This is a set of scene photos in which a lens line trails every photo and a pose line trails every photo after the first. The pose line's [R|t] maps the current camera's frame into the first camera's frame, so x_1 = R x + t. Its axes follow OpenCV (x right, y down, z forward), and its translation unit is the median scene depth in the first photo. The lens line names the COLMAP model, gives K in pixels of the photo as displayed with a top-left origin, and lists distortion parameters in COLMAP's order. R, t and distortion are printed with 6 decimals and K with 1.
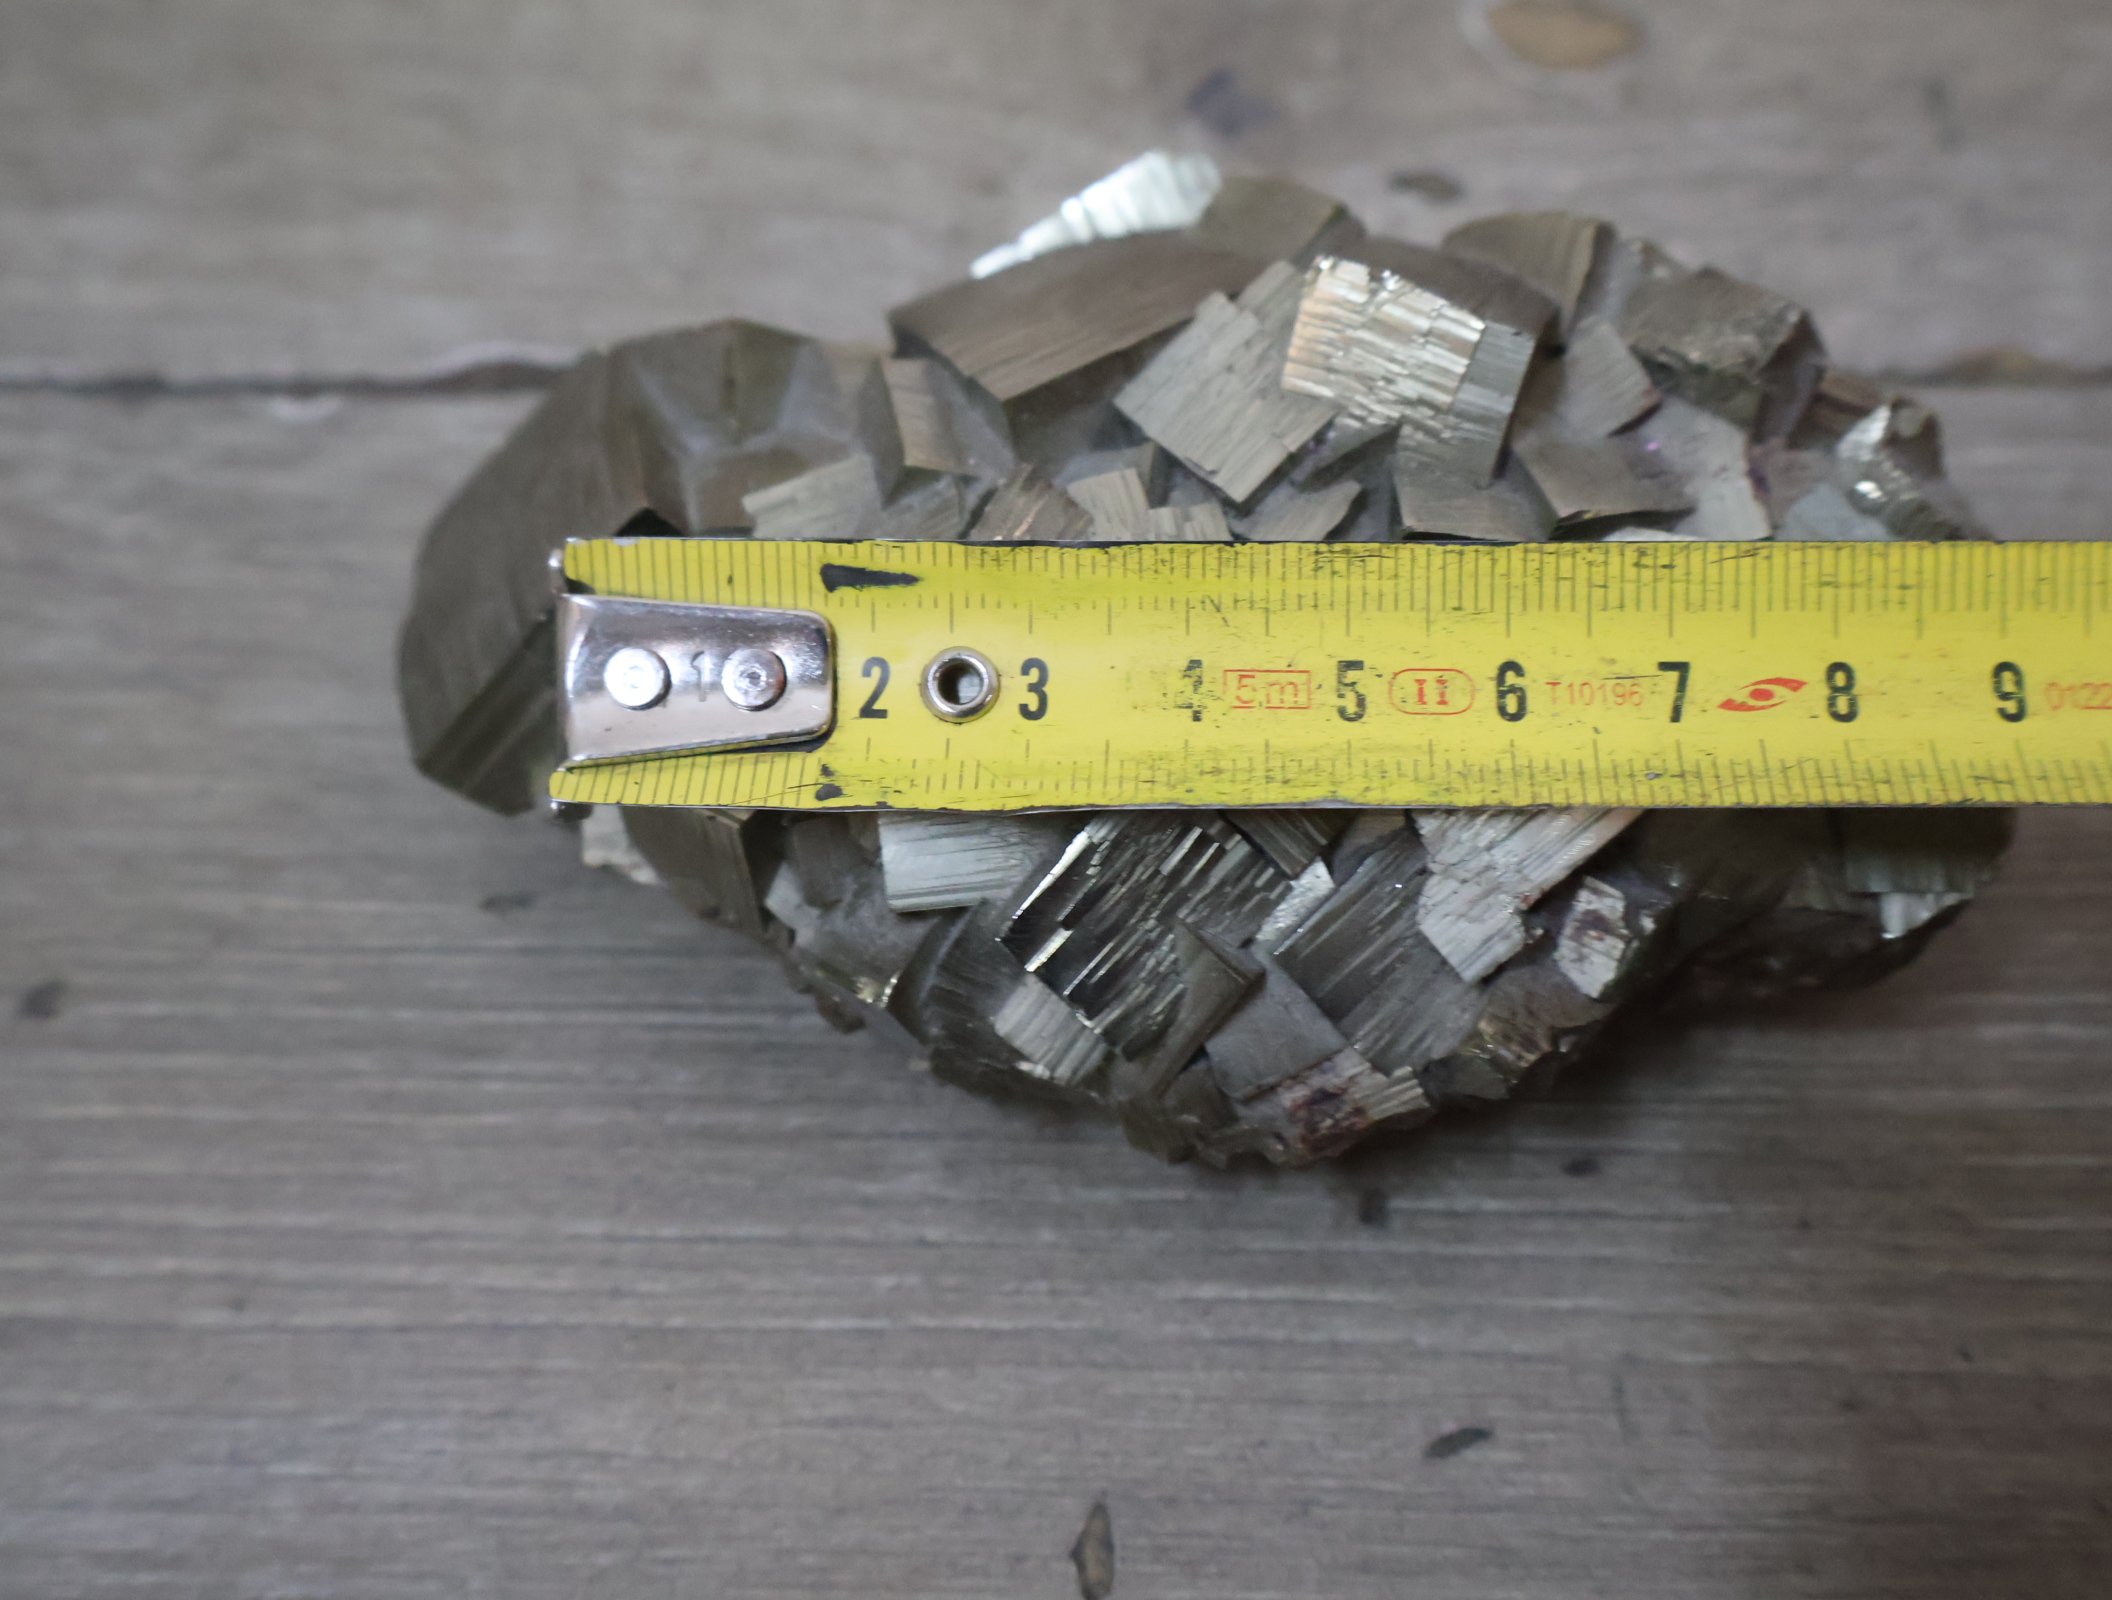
lens RADIAL K [[2485.8, 0, 1032.6], [0, 2485.8, 789.4], [0, 0, 1]] dist [0.005334, 0.000000]
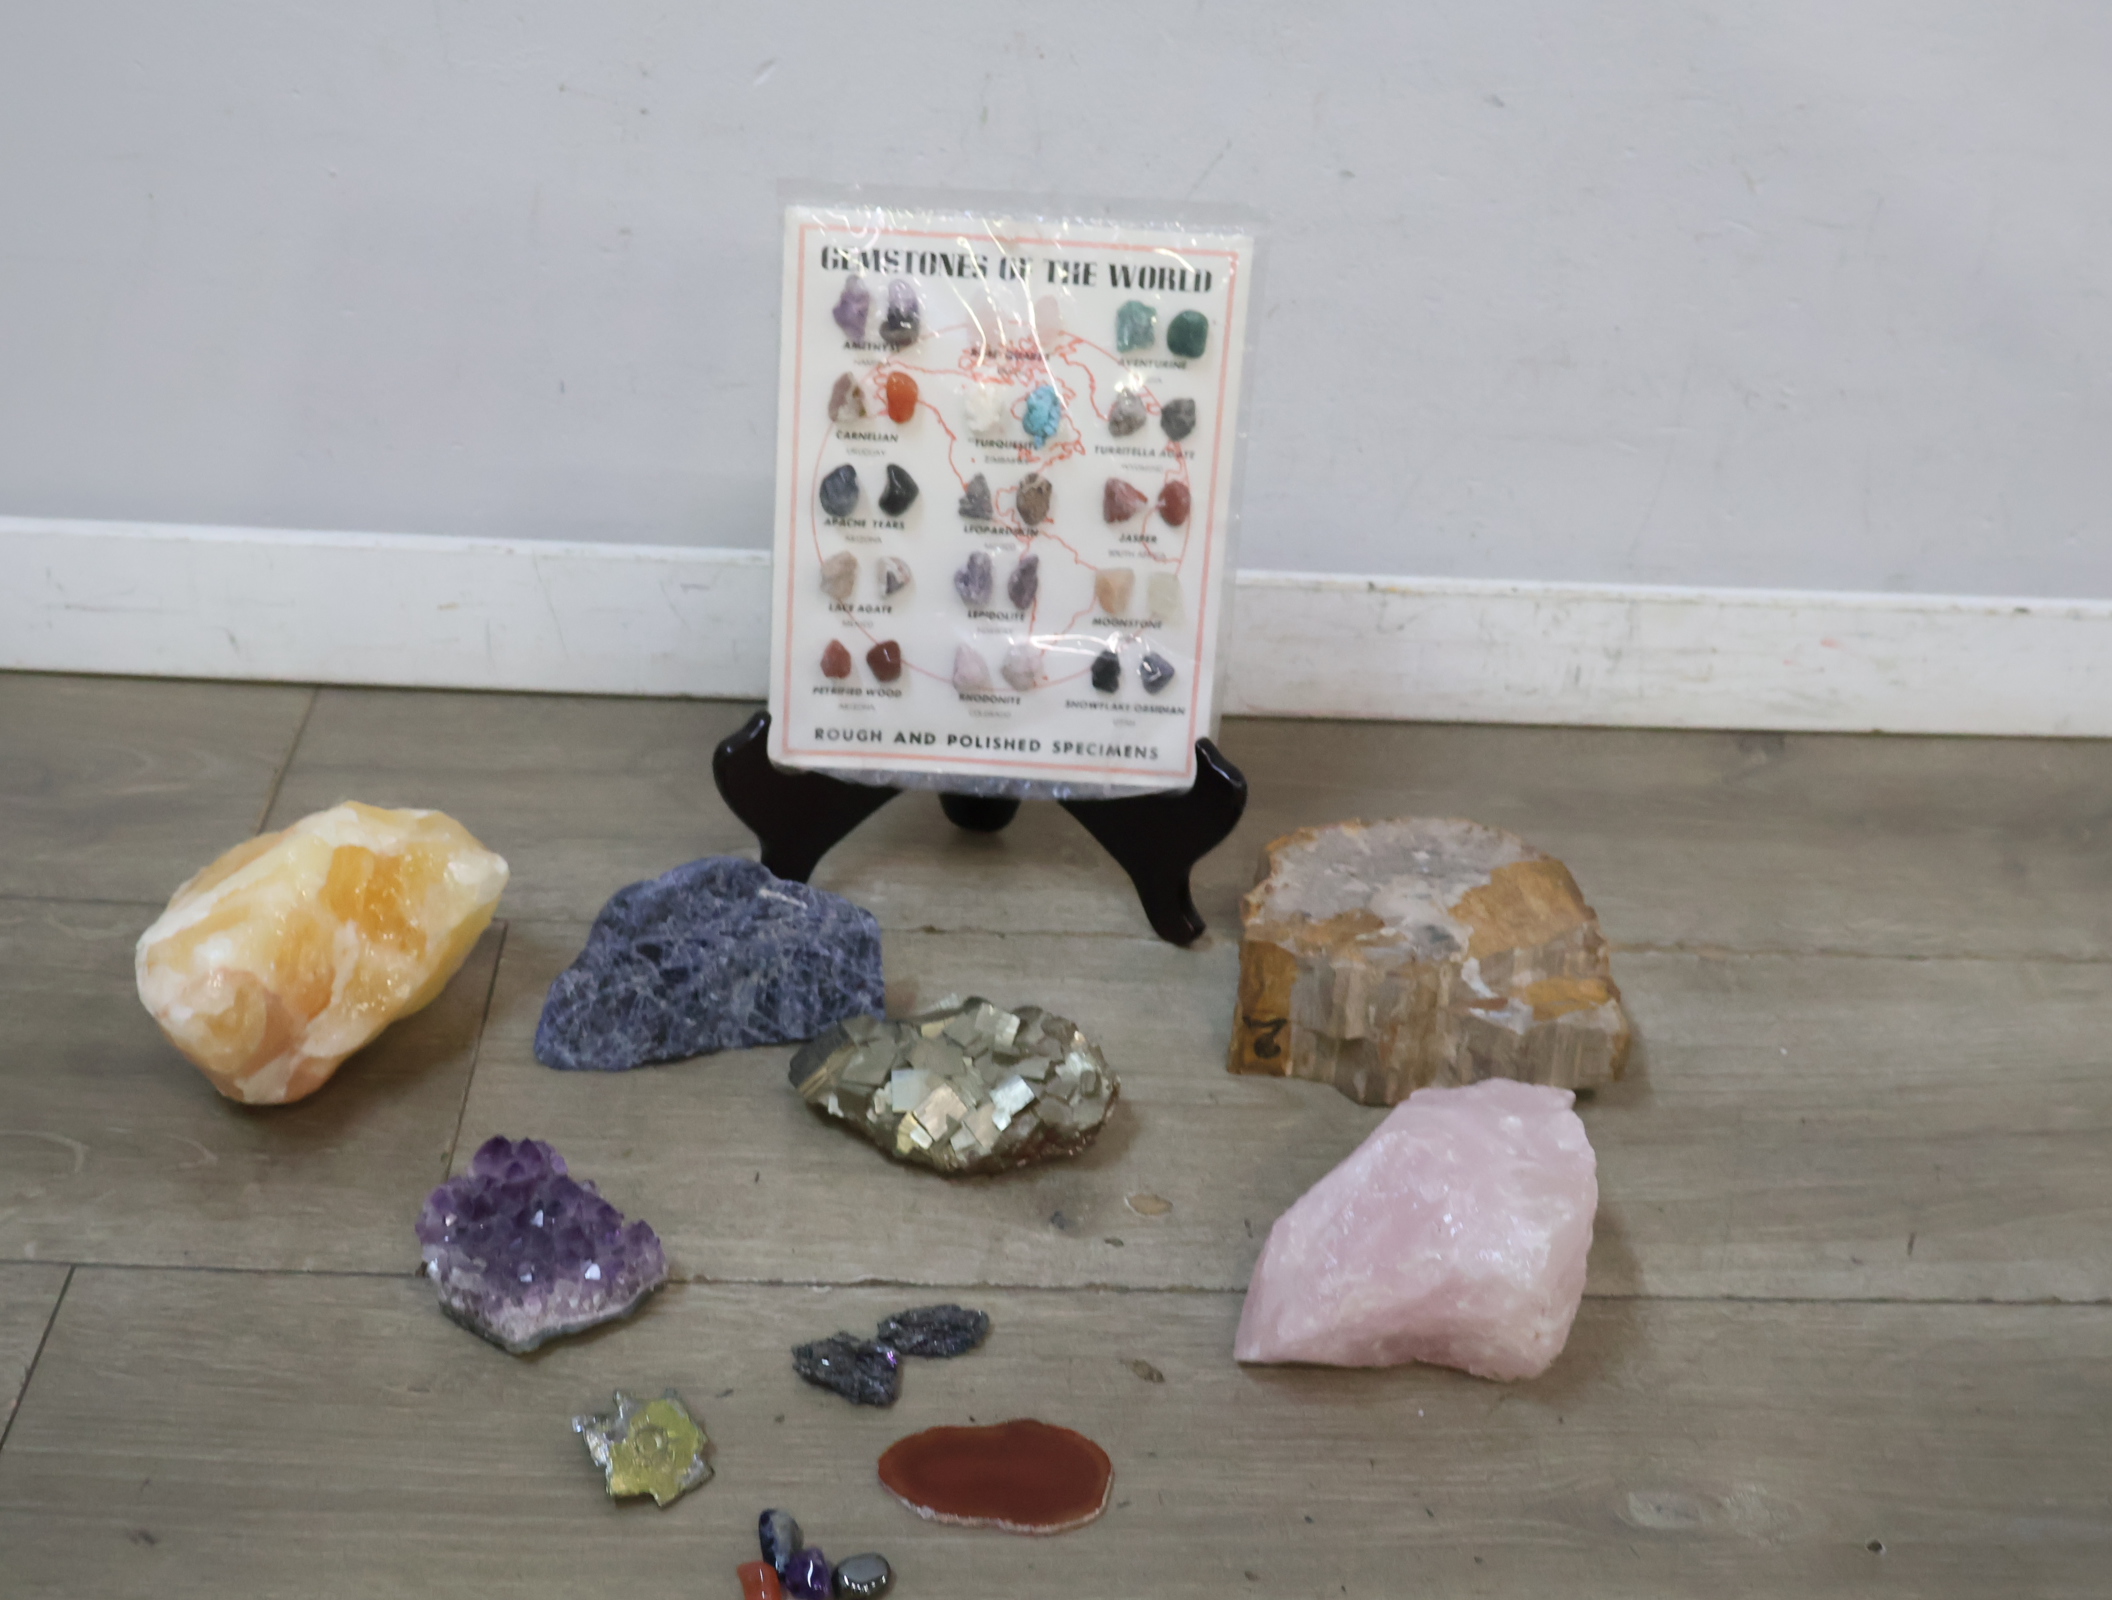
lens RADIAL K [[2485.8, 0, 1048.6], [0, 2485.8, 809.1], [0, 0, 1]] dist [0.005334, 0.000000]
pose [[0.993295, 0.047659, 0.105327, -0.443232], [0.005566, 0.890300, -0.455340, 1.067444], [-0.115473, 0.452873, 0.884065, -3.147277]]
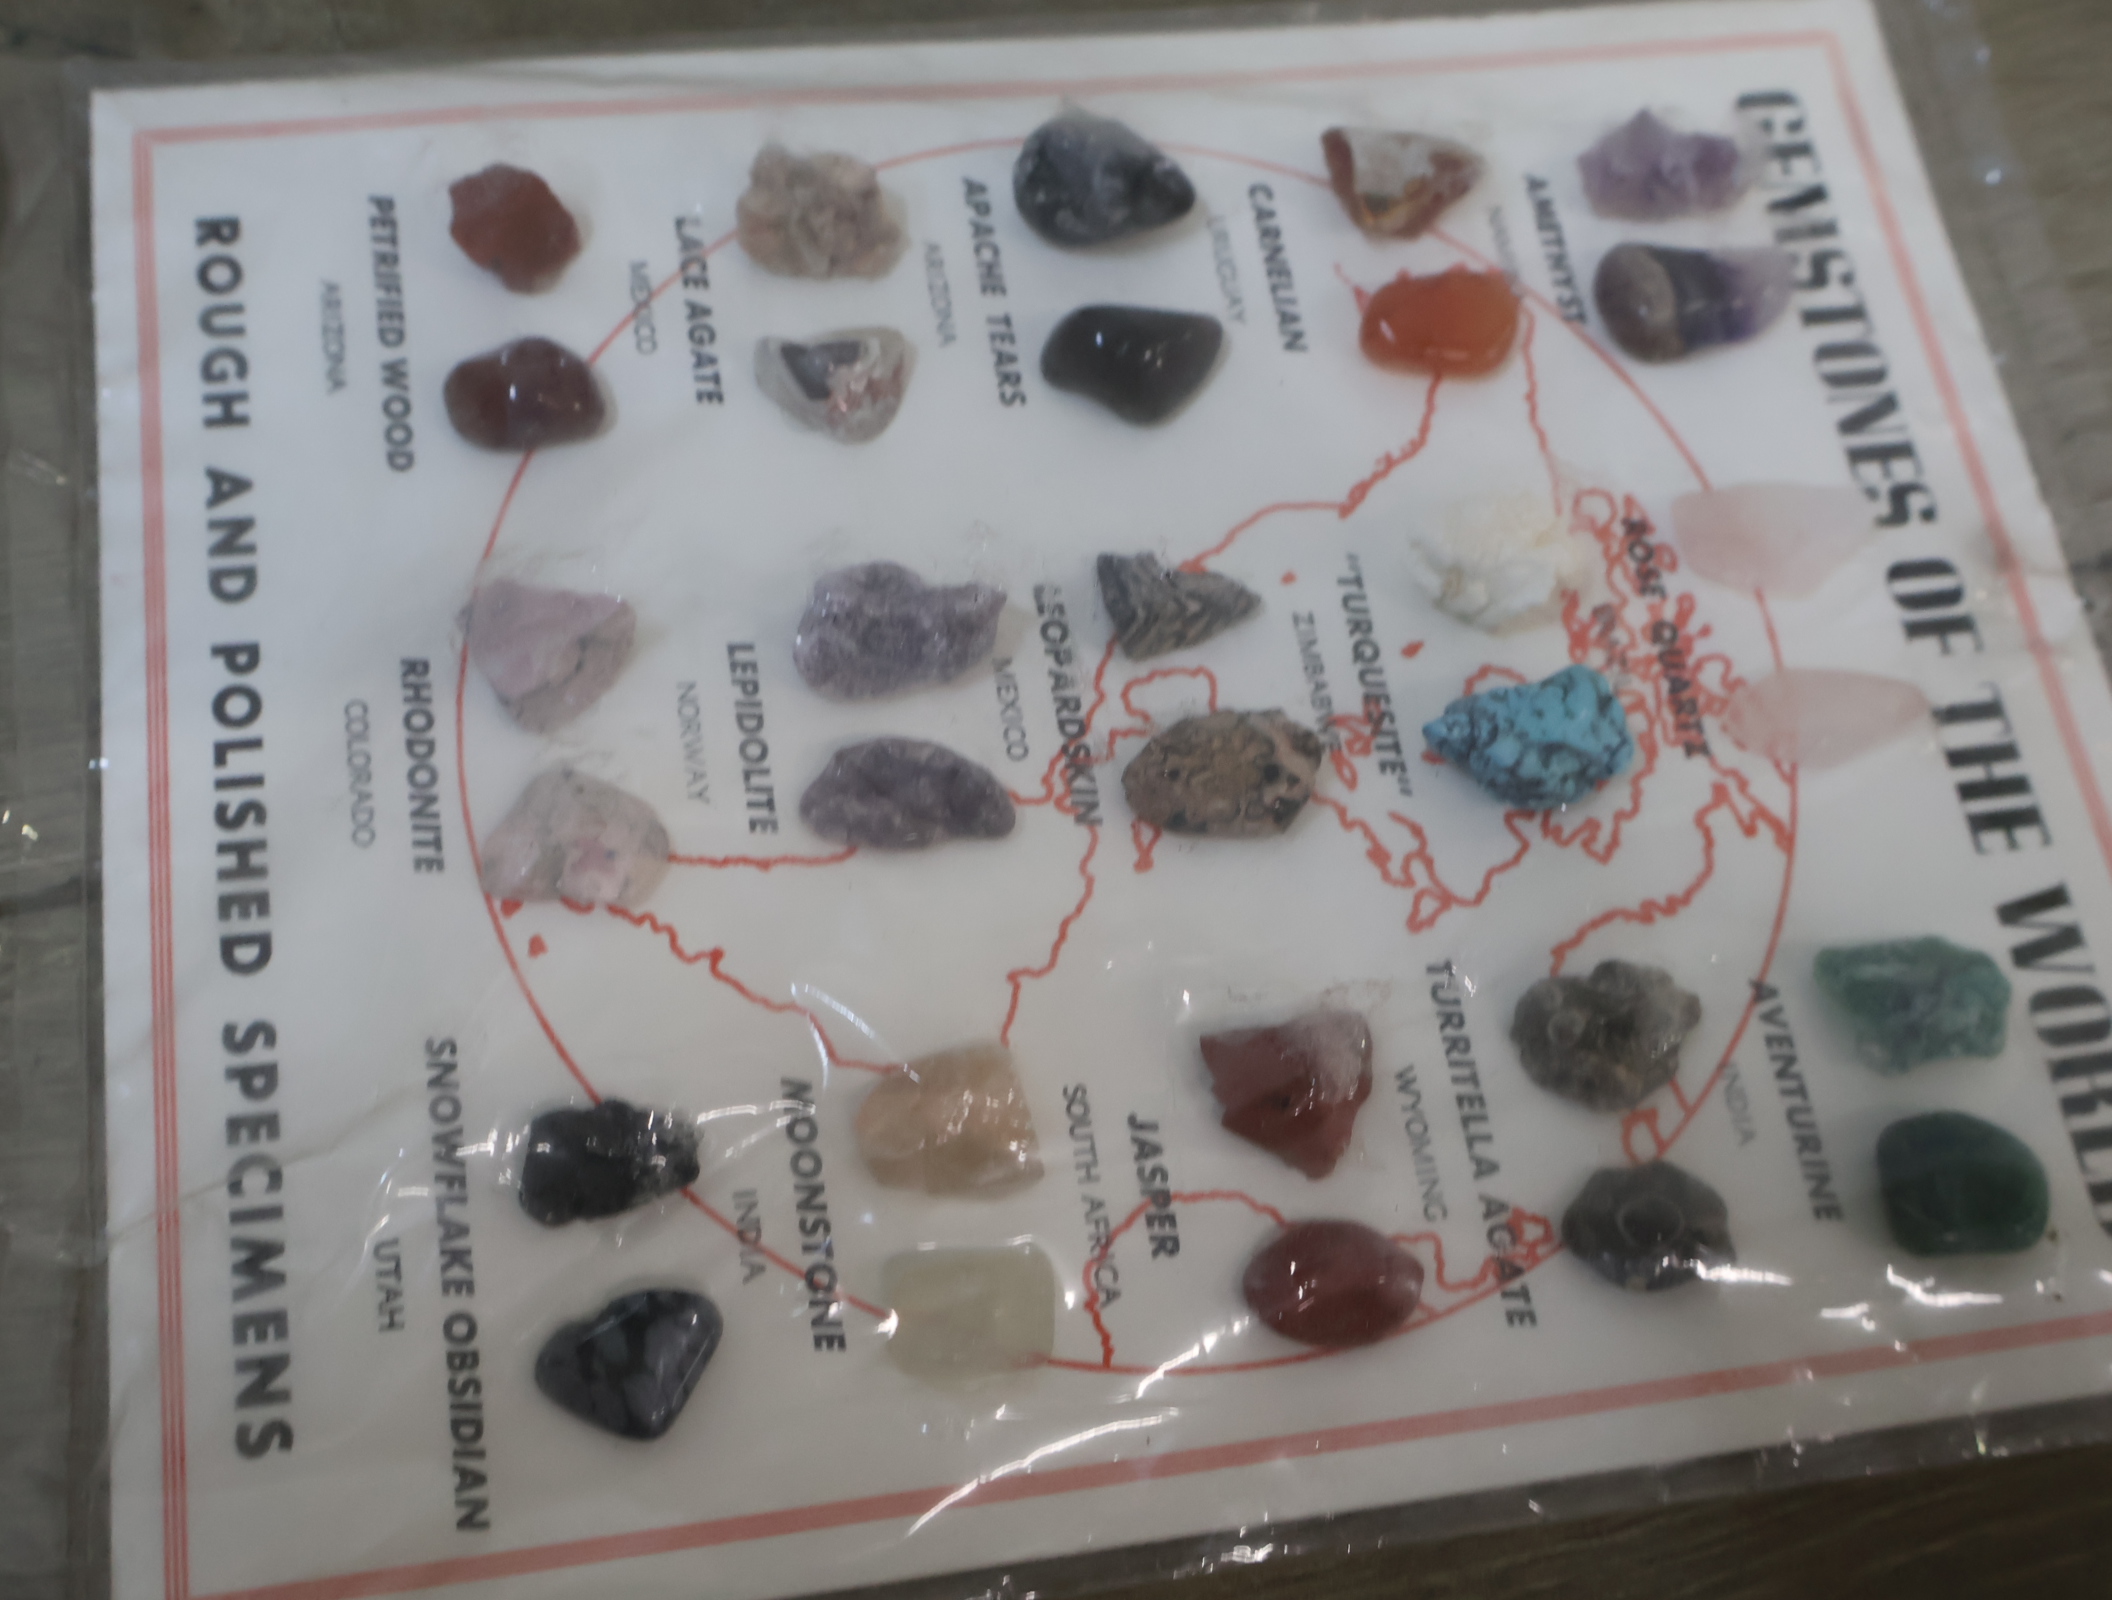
lens RADIAL K [[2485.8, 0, 1042.8], [0, 2485.8, 786.9], [0, 0, 1]] dist [0.005334, 0.000000]
pose [[0.135337, 0.937775, -0.319785, 0.445407], [-0.588493, -0.183573, -0.787386, -0.605112], [-0.797095, 0.294754, 0.527030, 0.307890]]
